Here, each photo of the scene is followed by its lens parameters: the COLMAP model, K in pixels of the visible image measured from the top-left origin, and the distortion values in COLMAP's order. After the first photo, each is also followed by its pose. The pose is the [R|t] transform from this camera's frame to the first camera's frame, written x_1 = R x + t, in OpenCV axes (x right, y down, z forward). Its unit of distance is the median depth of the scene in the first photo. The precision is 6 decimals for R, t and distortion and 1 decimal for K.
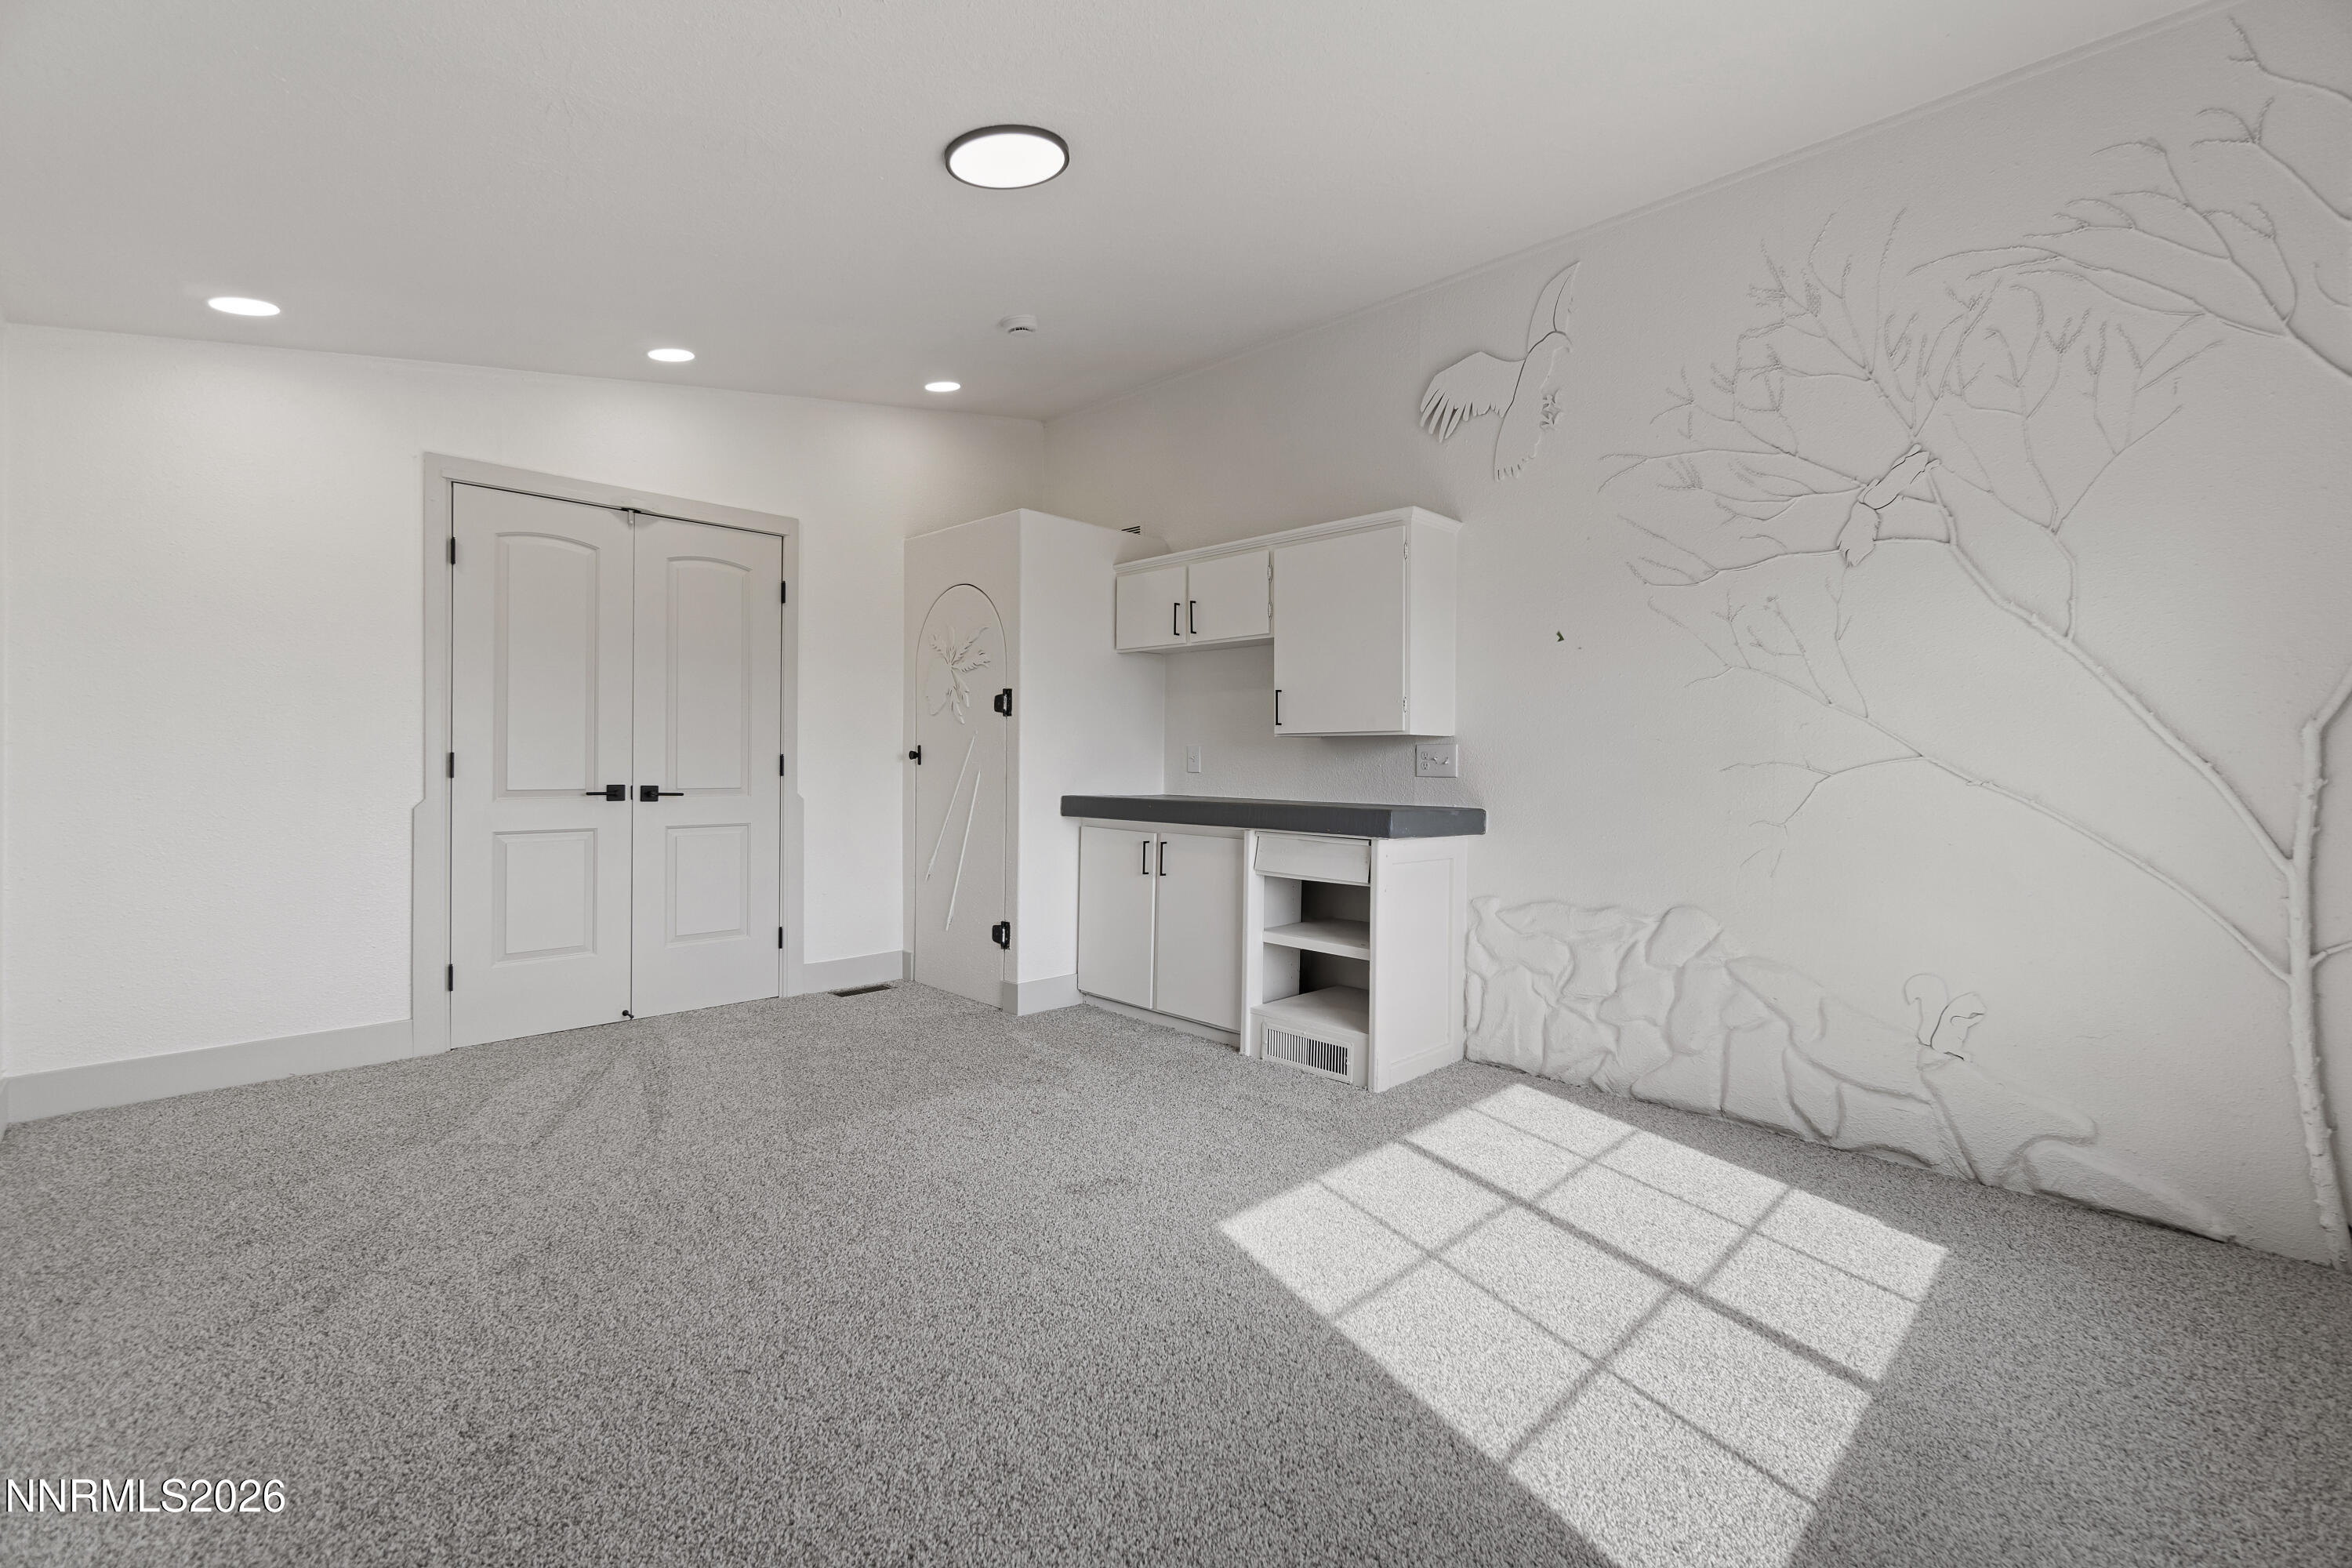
lens RADIAL K [[1026.6, 0, 1158.9], [0, 1026.6, 767.6], [0, 0, 1]] dist [-0.001693, -0.000312]
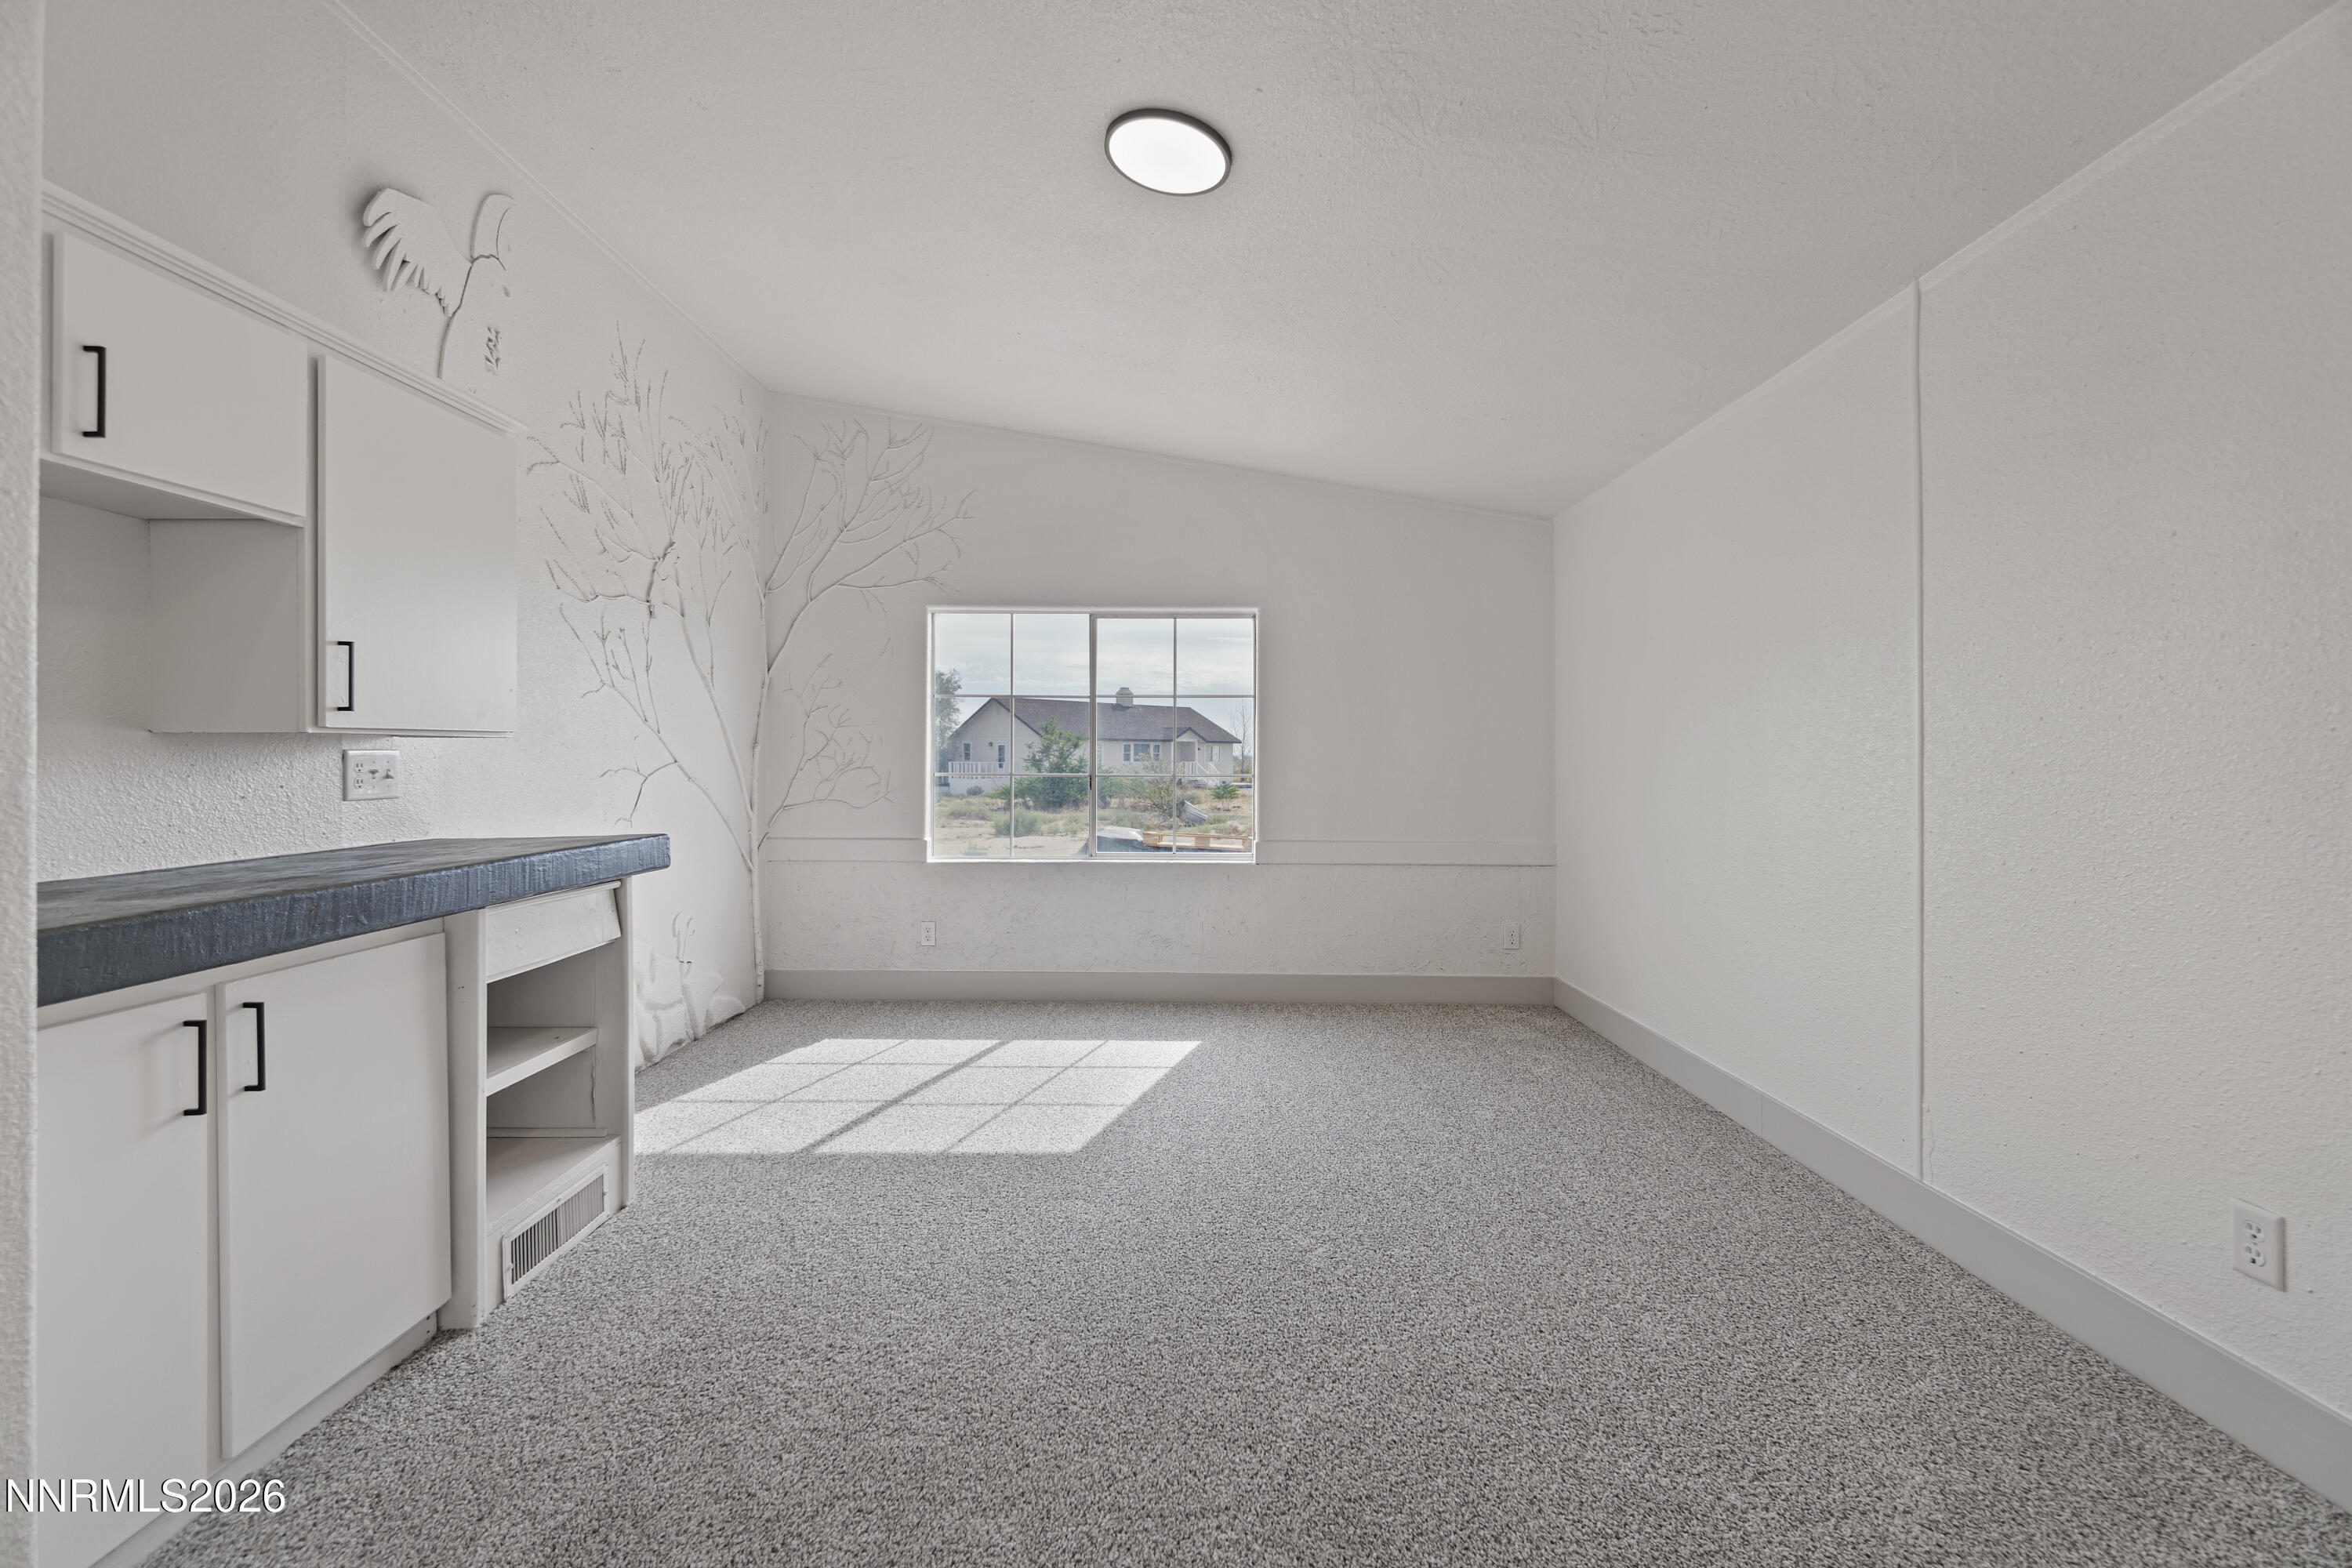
lens RADIAL K [[1026.6, 0, 1158.9], [0, 1026.6, 767.6], [0, 0, 1]] dist [-0.001693, -0.000312]
pose [[-0.701317, -0.010599, 0.712770, -0.683889], [0.006805, 0.999744, 0.021563, -0.027201], [-0.712817, 0.019973, -0.701066, 1.390149]]
